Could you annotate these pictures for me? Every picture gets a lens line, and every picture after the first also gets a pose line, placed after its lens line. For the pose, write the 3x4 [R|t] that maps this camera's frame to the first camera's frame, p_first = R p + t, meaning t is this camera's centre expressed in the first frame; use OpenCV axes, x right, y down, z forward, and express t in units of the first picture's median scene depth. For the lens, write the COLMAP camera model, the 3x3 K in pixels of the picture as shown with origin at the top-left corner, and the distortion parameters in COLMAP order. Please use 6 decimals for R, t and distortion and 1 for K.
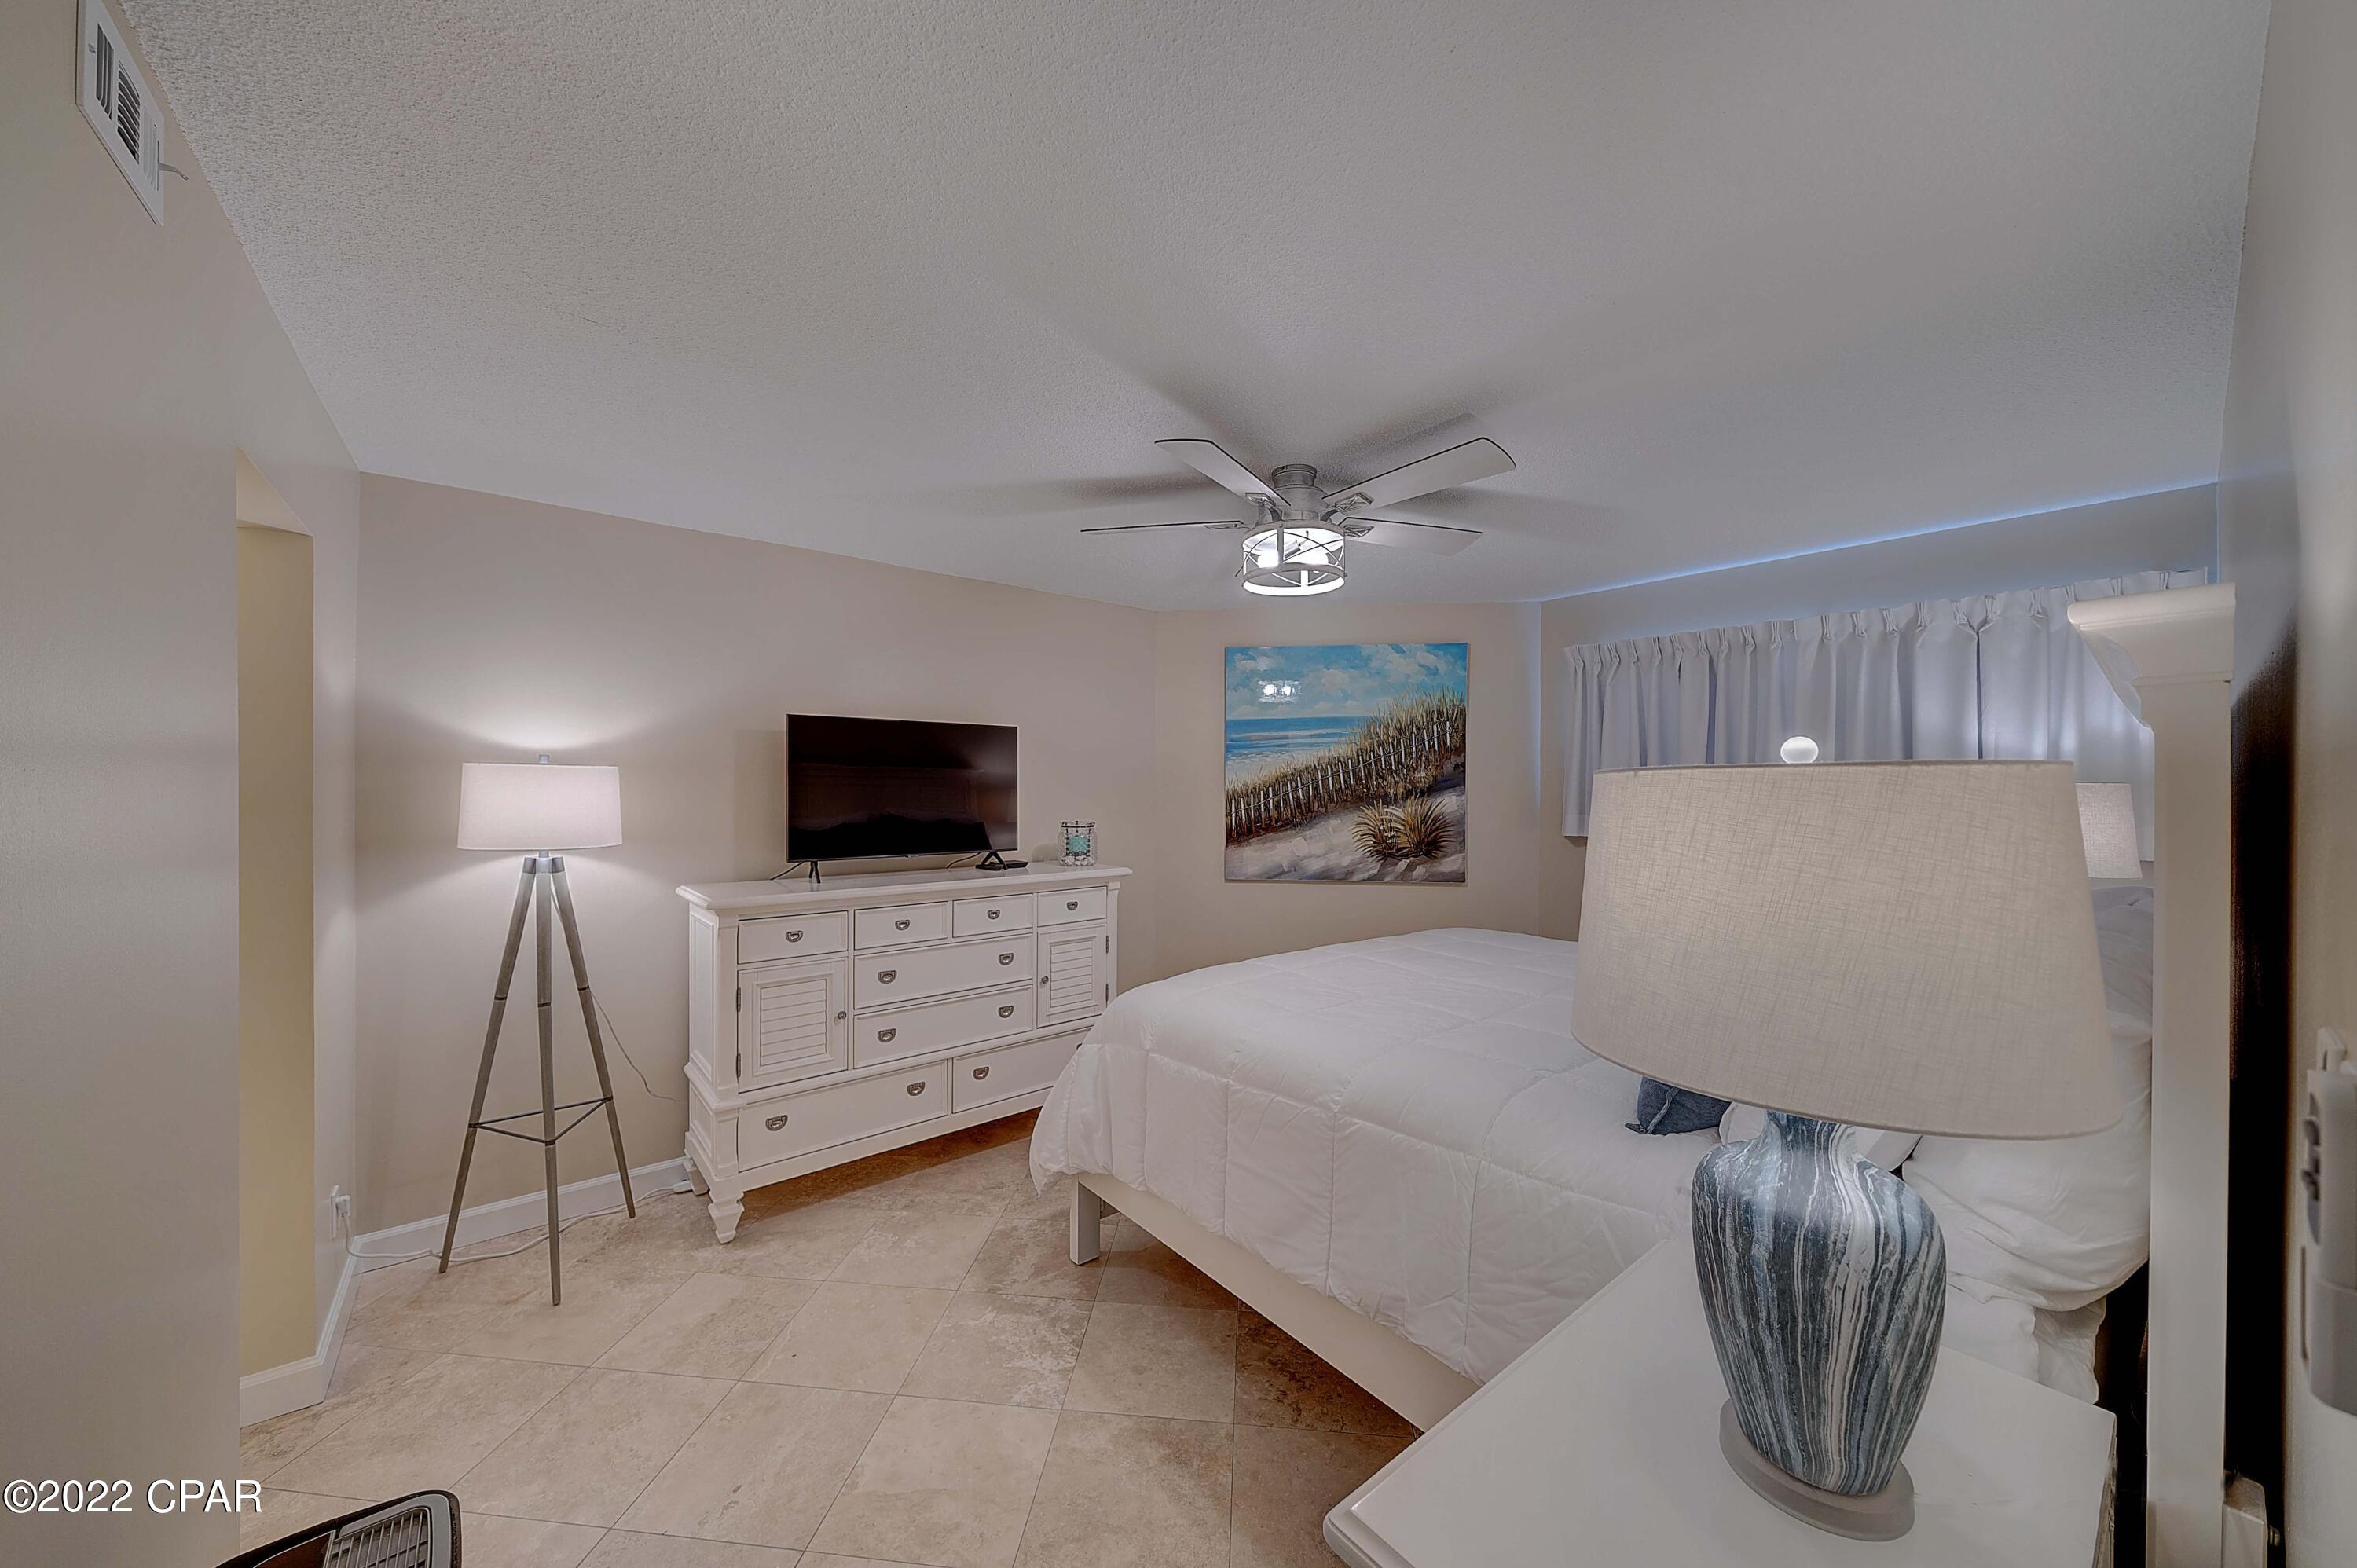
lens RADIAL K [[816.5, 0, 1172.3], [0, 816.5, 784.7], [0, 0, 1]] dist [-0.003704, -0.000463]
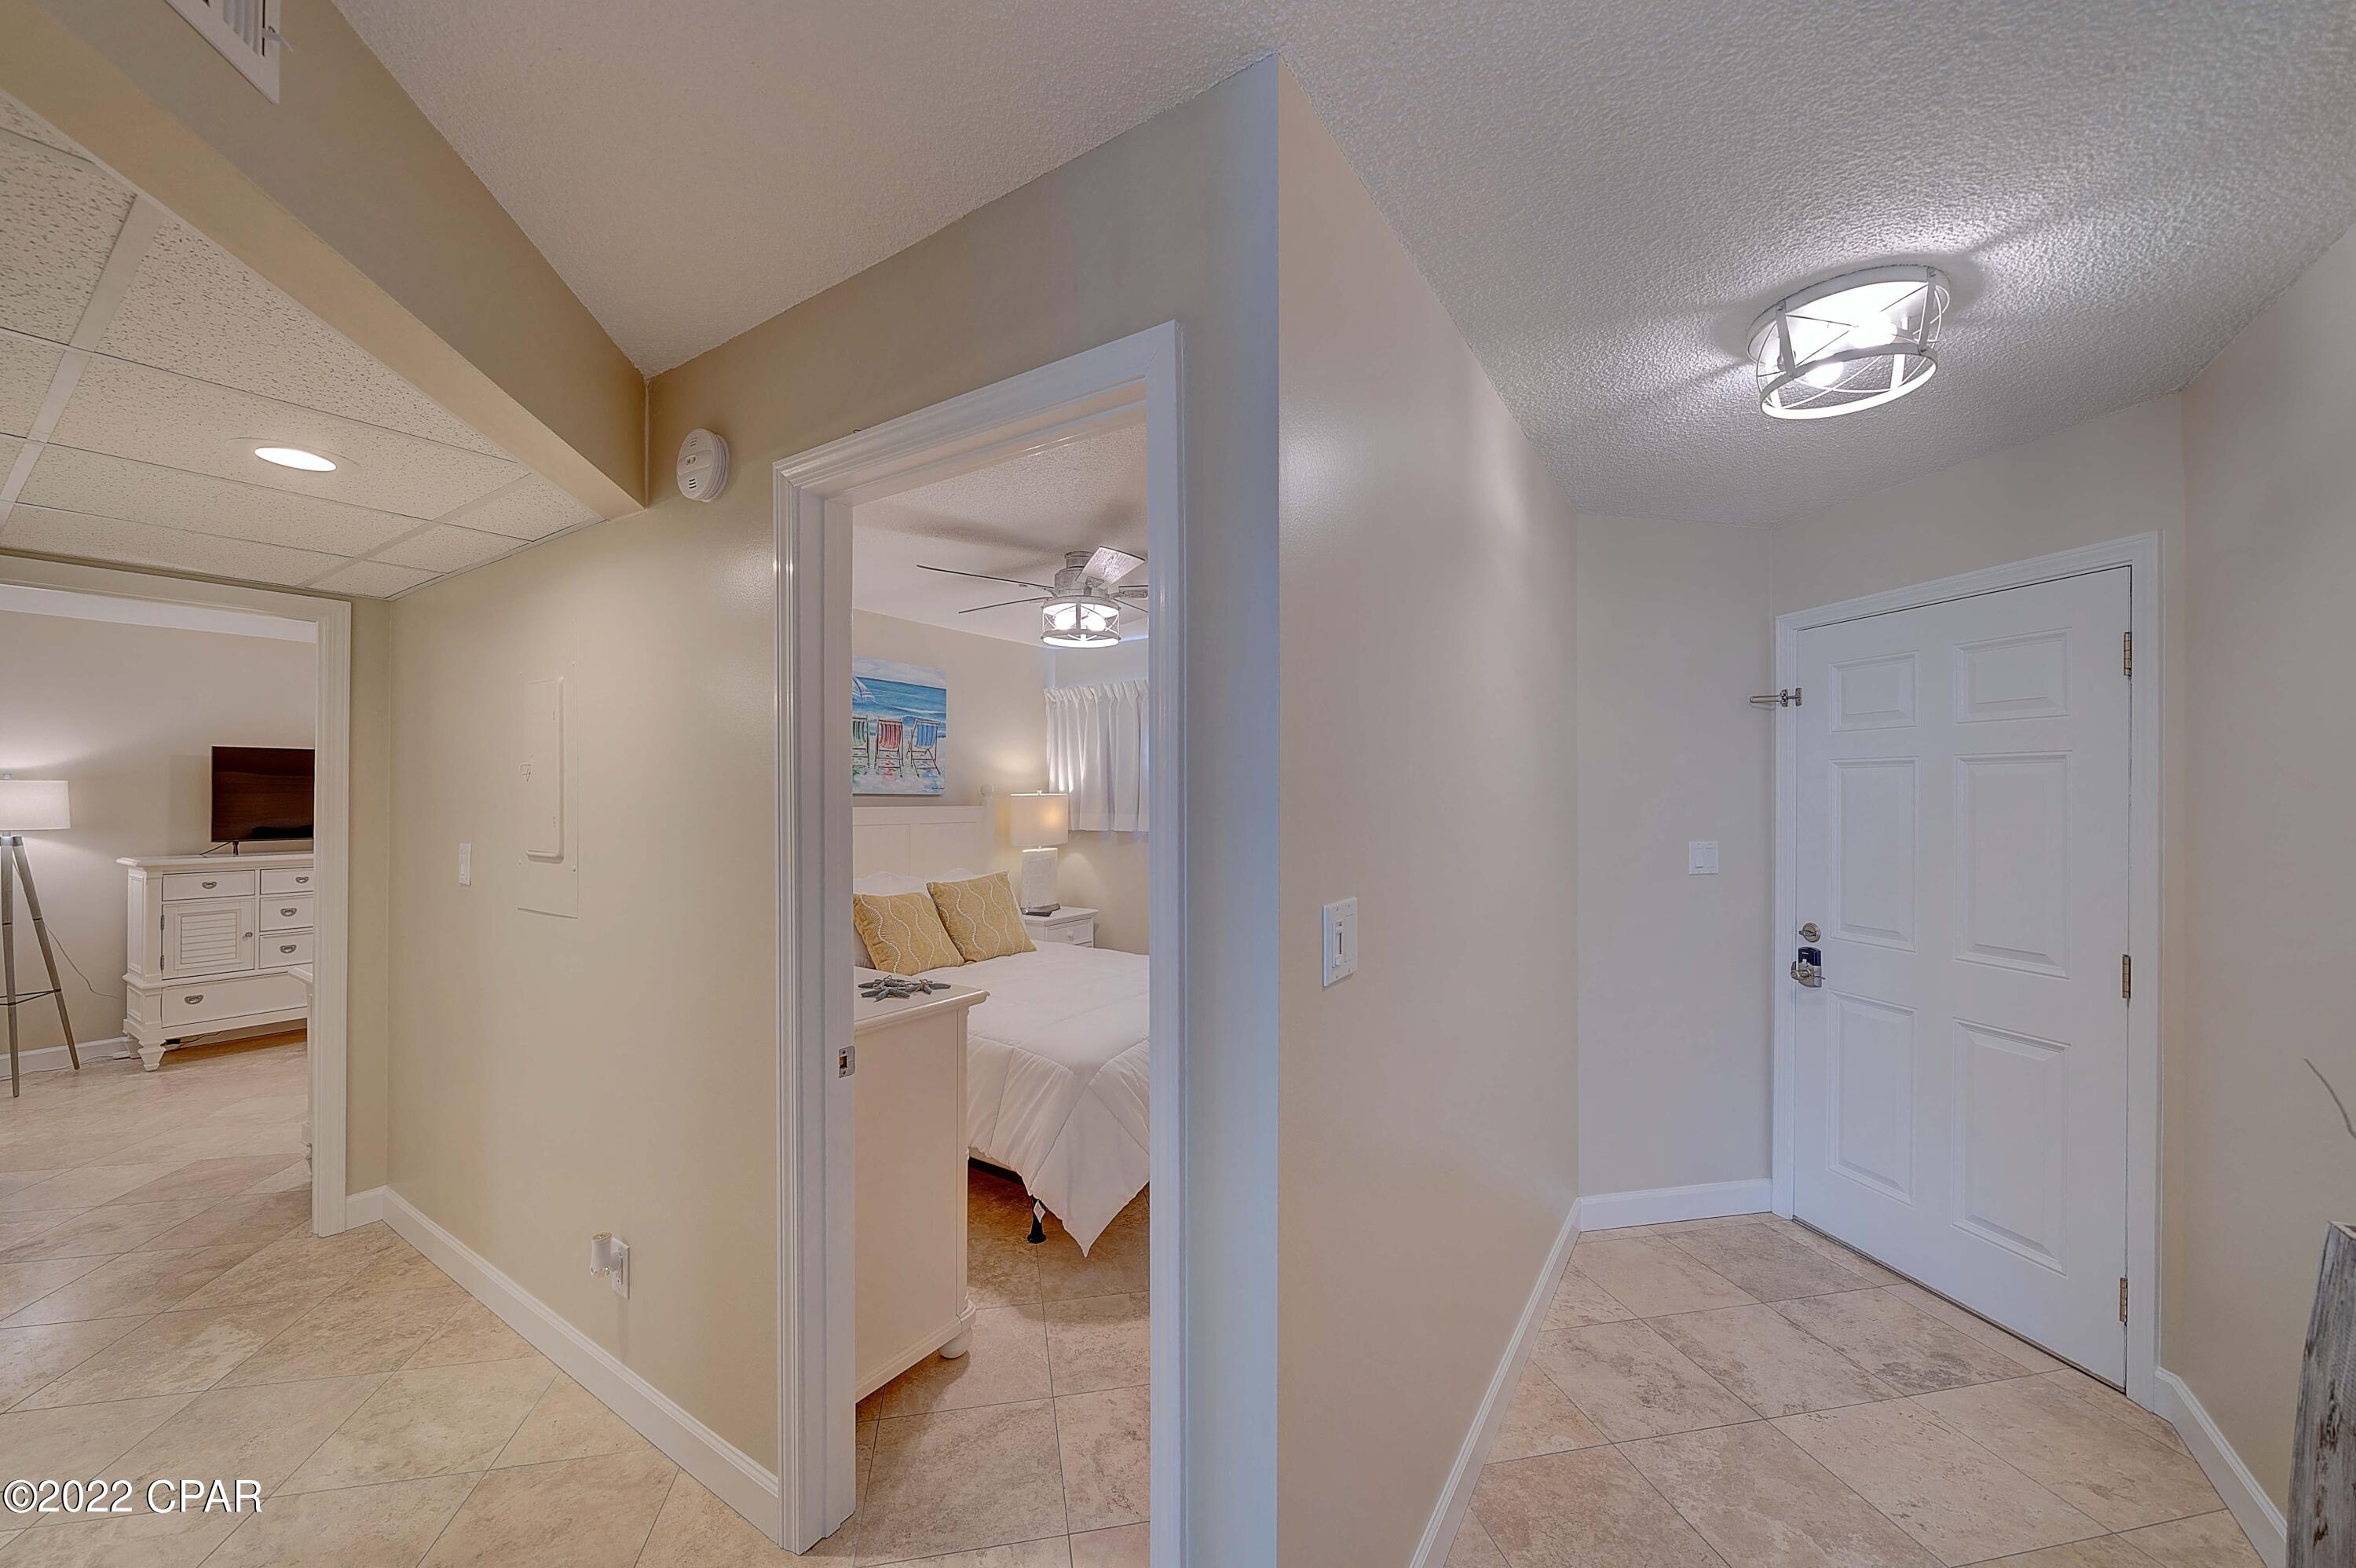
lens RADIAL K [[850.3, 0, 1137.7], [0, 850.3, 790.8], [0, 0, 1]] dist [-0.004705, 0.000228]
pose [[0.955727, -0.000498, 0.294255, 0.834024], [0.003011, 0.999963, -0.008085, 0.017526], [-0.294240, 0.008613, 0.955693, -1.193253]]
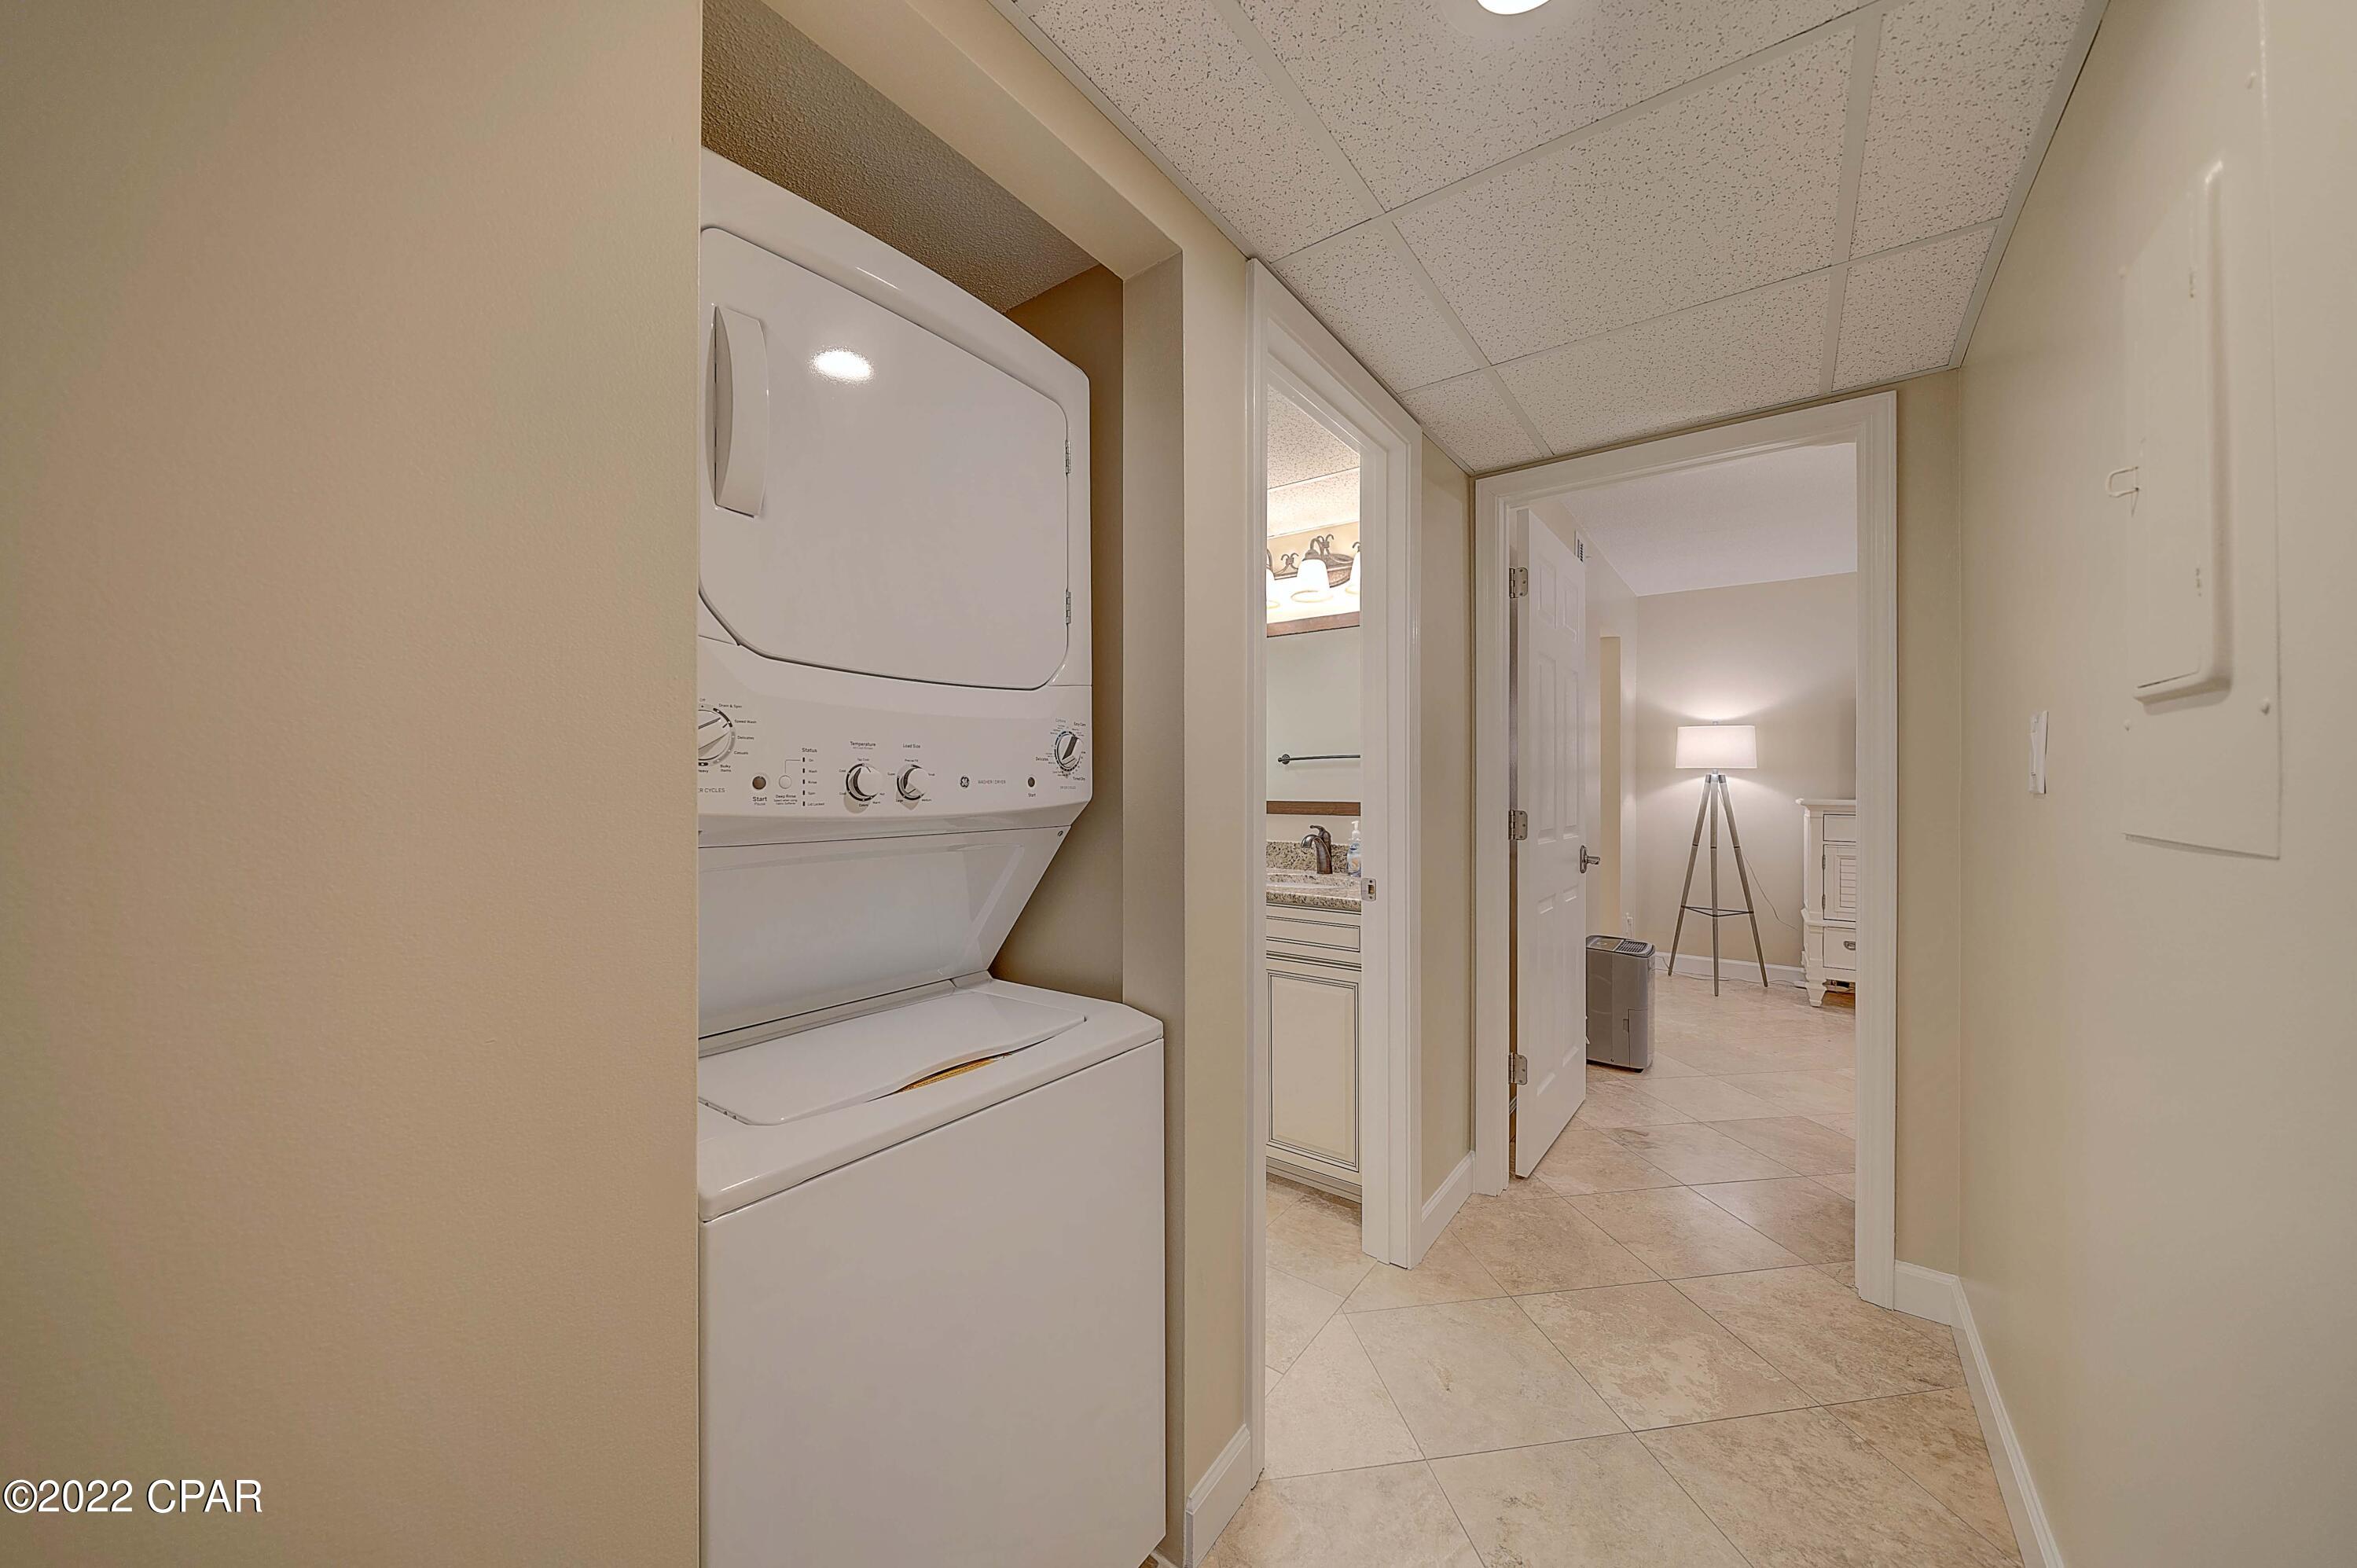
lens RADIAL K [[816.5, 0, 1177.6], [0, 816.5, 775.8], [0, 0, 1]] dist [-0.003704, -0.000463]
pose [[0.255244, -0.010604, -0.966819, 0.721007], [0.000752, 0.999942, -0.010768, 0.105162], [0.966876, 0.002021, 0.255237, -0.676916]]
